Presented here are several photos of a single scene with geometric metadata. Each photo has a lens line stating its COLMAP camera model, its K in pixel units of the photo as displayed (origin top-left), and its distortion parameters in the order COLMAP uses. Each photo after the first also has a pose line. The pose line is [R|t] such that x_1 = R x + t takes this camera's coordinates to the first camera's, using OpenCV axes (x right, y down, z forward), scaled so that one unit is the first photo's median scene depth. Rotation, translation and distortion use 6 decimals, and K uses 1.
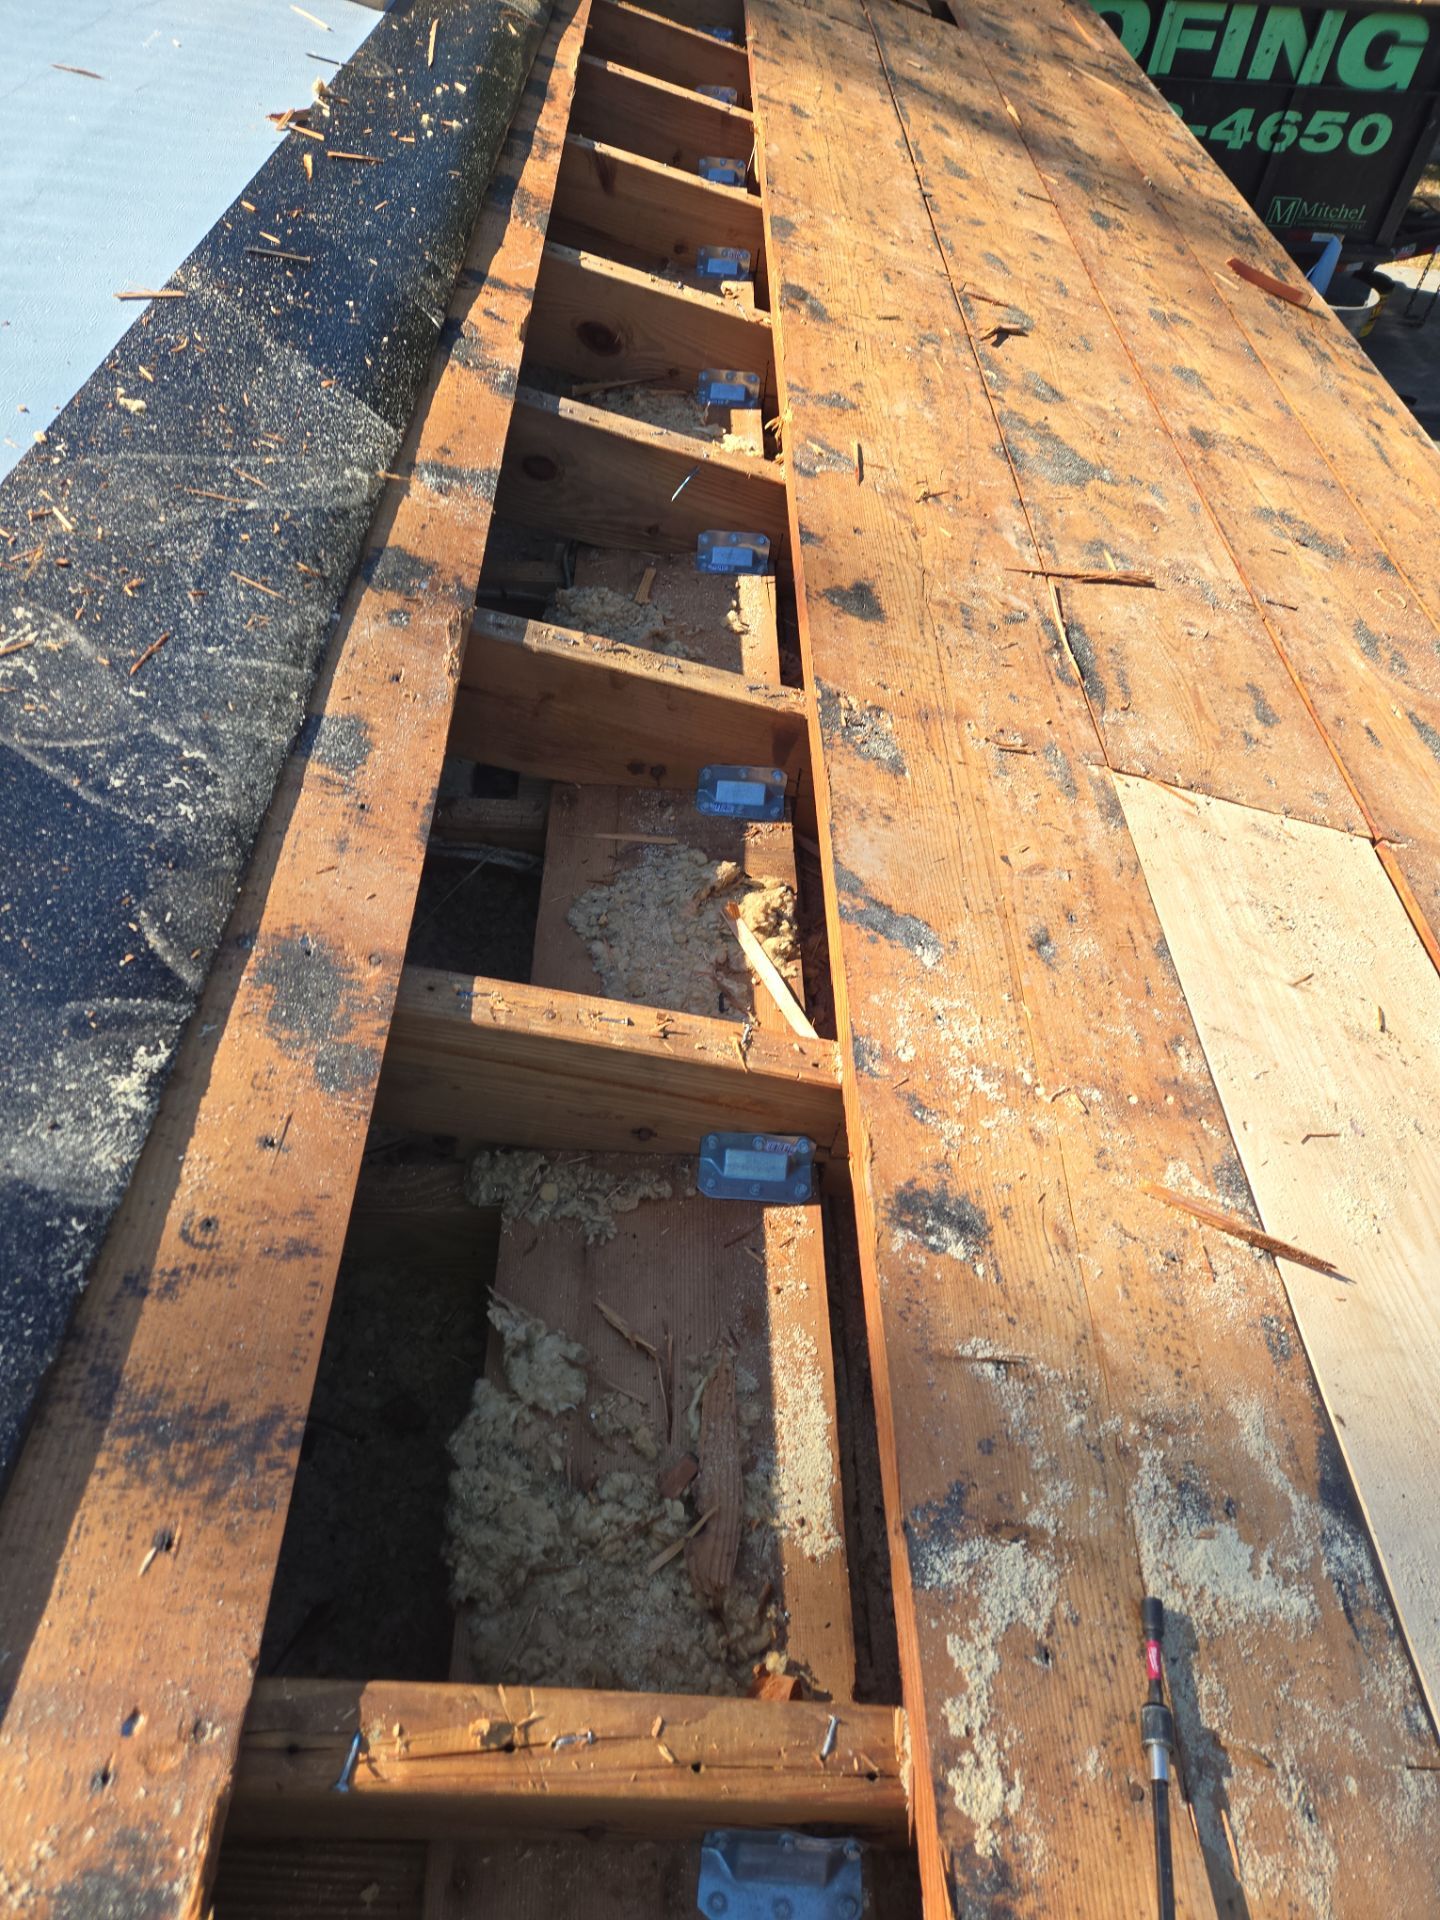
lens RADIAL K [[1290.1, 0, 690.6], [0, 1290.1, 956.2], [0, 0, 1]] dist [0.085526, -0.083207]
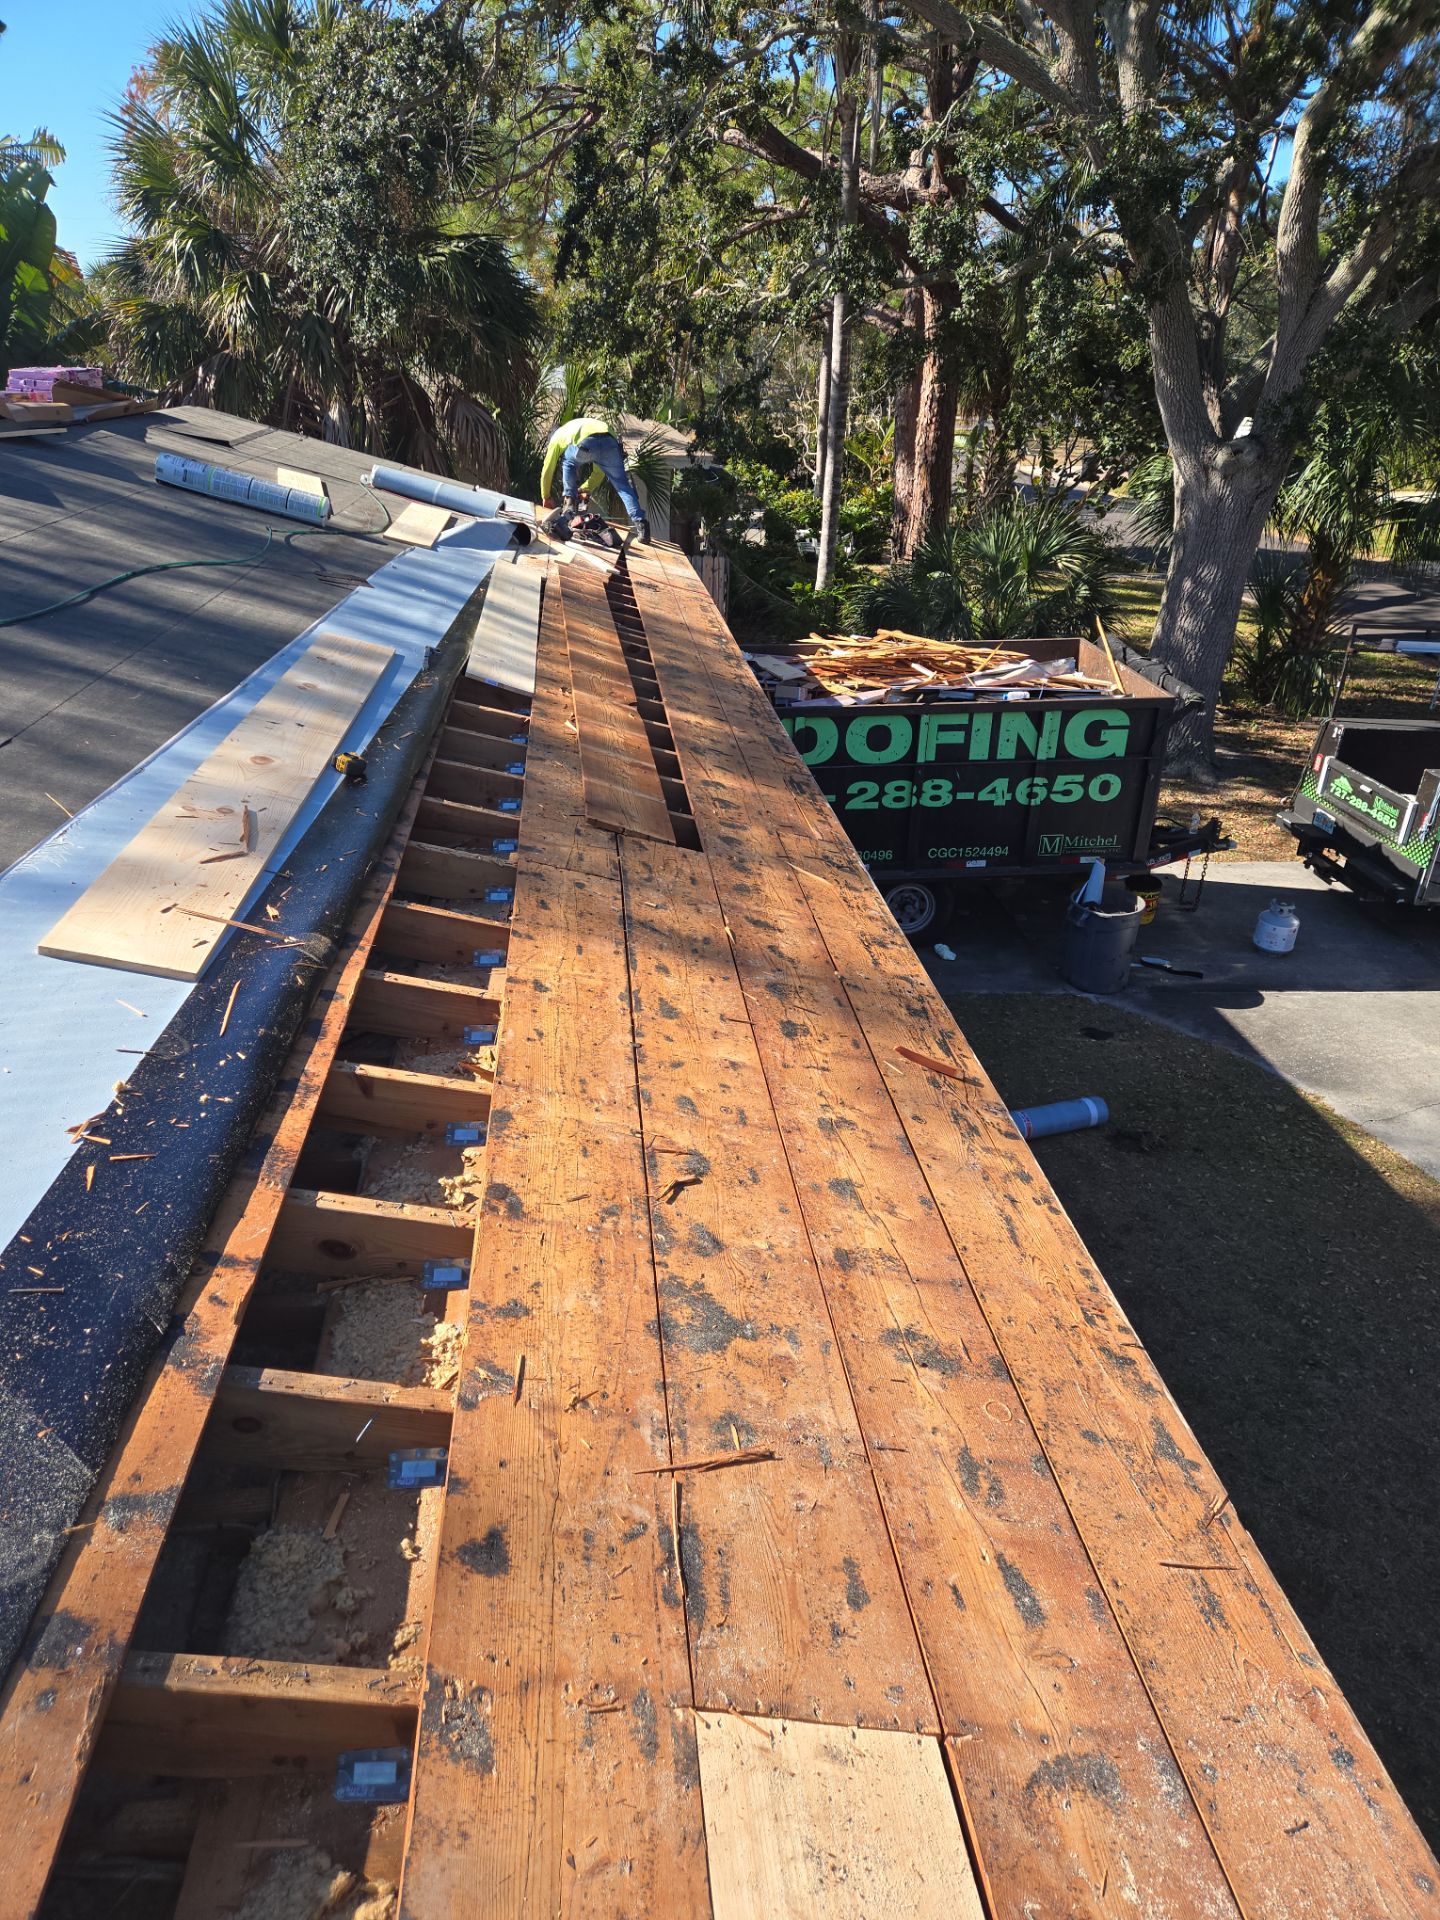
lens RADIAL K [[1288.0, 0, 702.3], [0, 1288.0, 936.5], [0, 0, 1]] dist [0.087300, -0.077304]
pose [[0.995292, -0.083109, 0.049868, 0.342986], [0.095861, 0.920024, -0.379955, -0.348336], [-0.014302, 0.382946, 0.923660, -0.375056]]
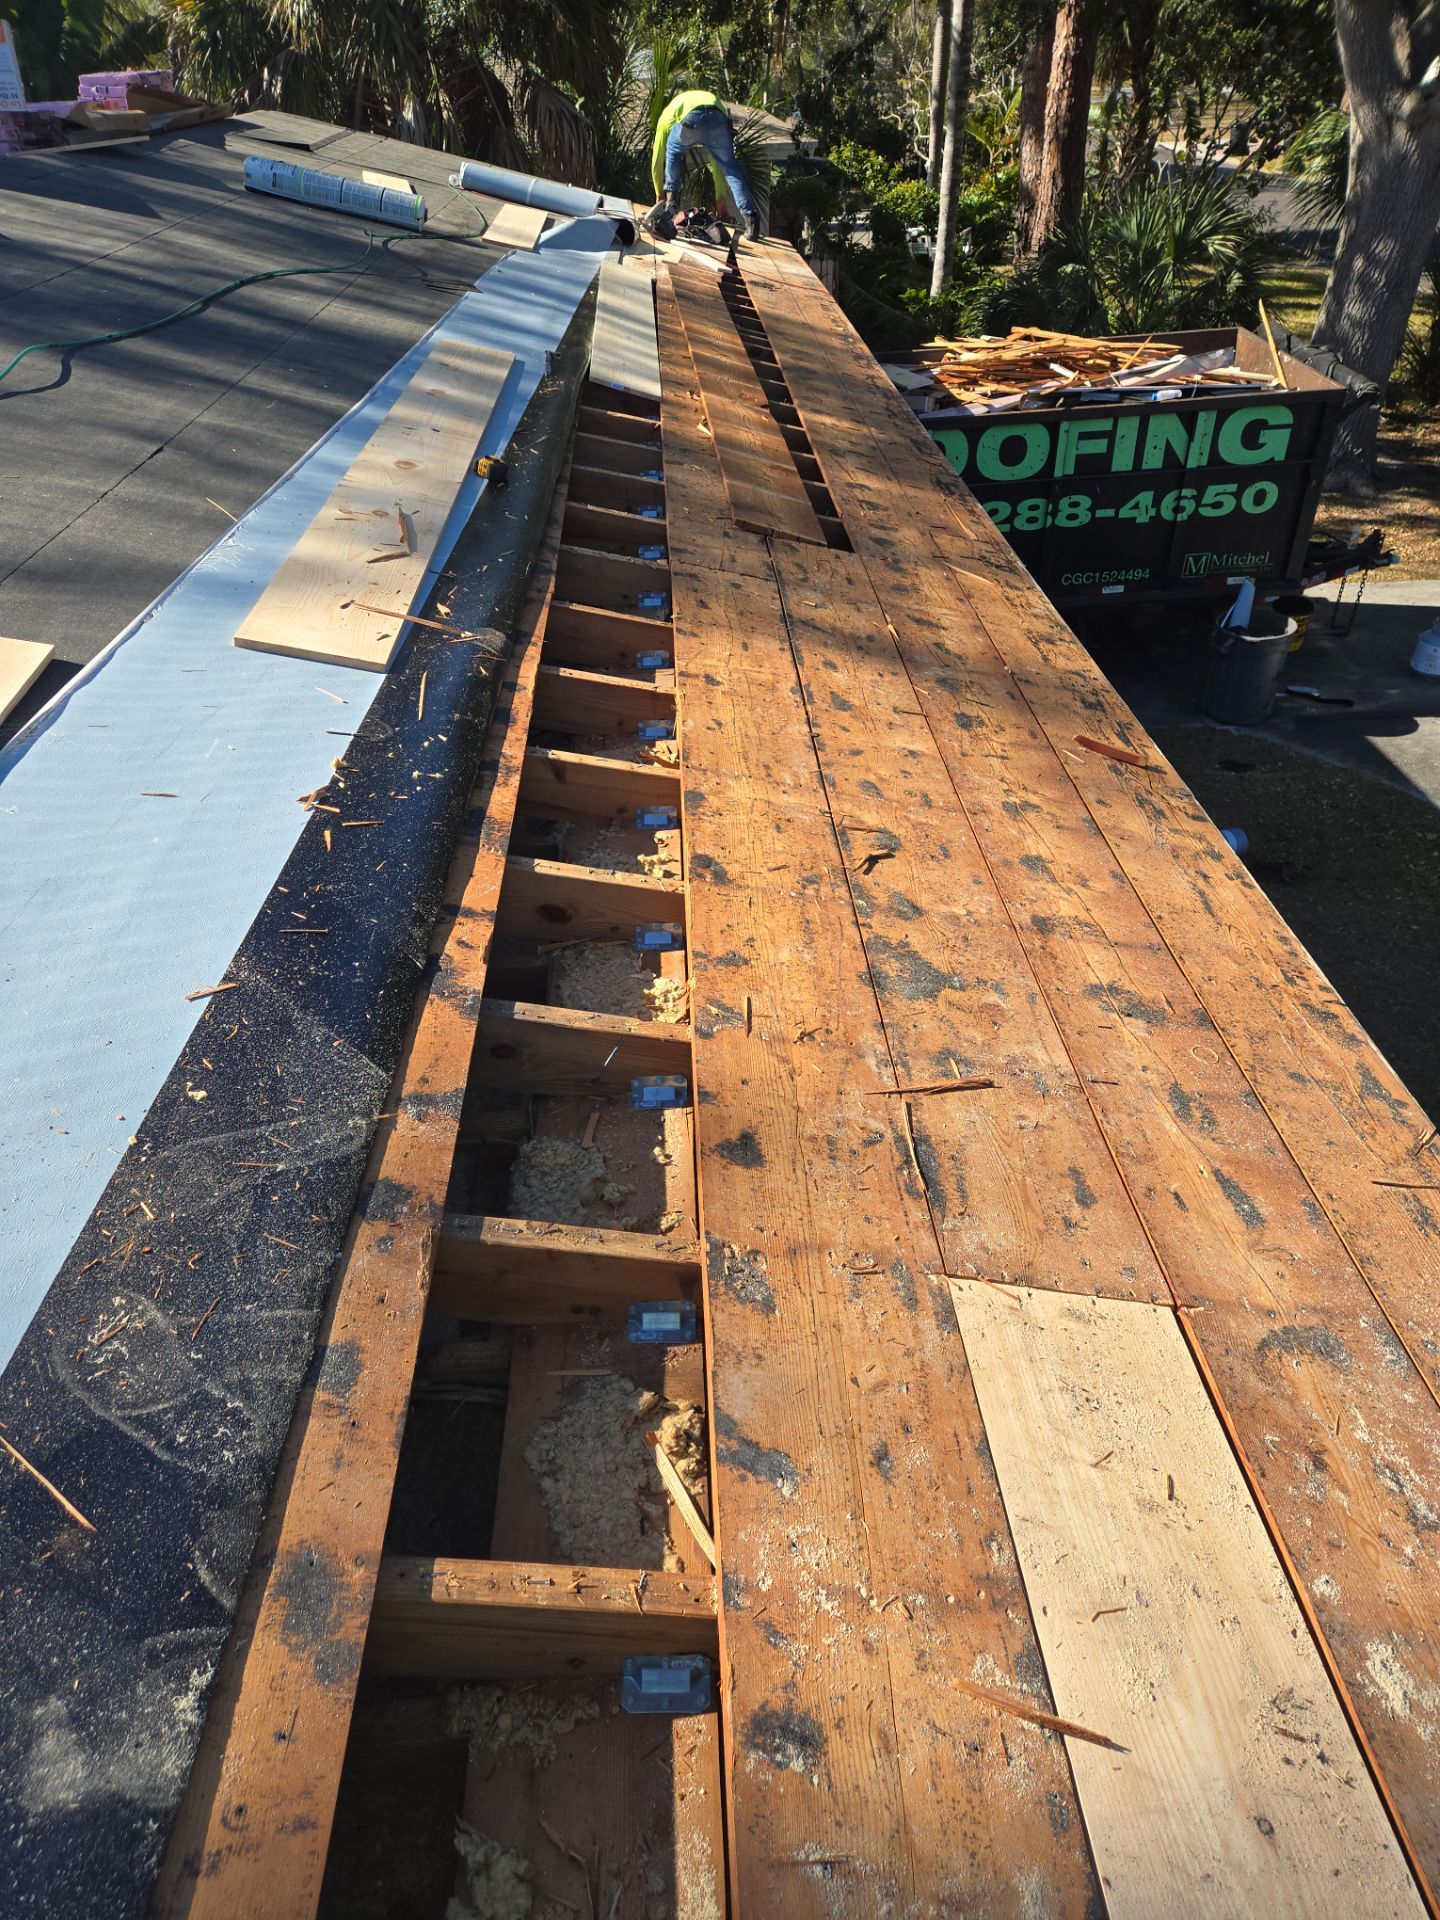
lens RADIAL K [[1290.1, 0, 690.6], [0, 1290.1, 956.2], [0, 0, 1]] dist [0.085526, -0.083207]
pose [[0.993782, -0.102619, -0.043212, 0.167067], [0.091347, 0.973297, -0.210589, -0.212461], [0.063669, 0.205332, 0.976619, -0.342595]]
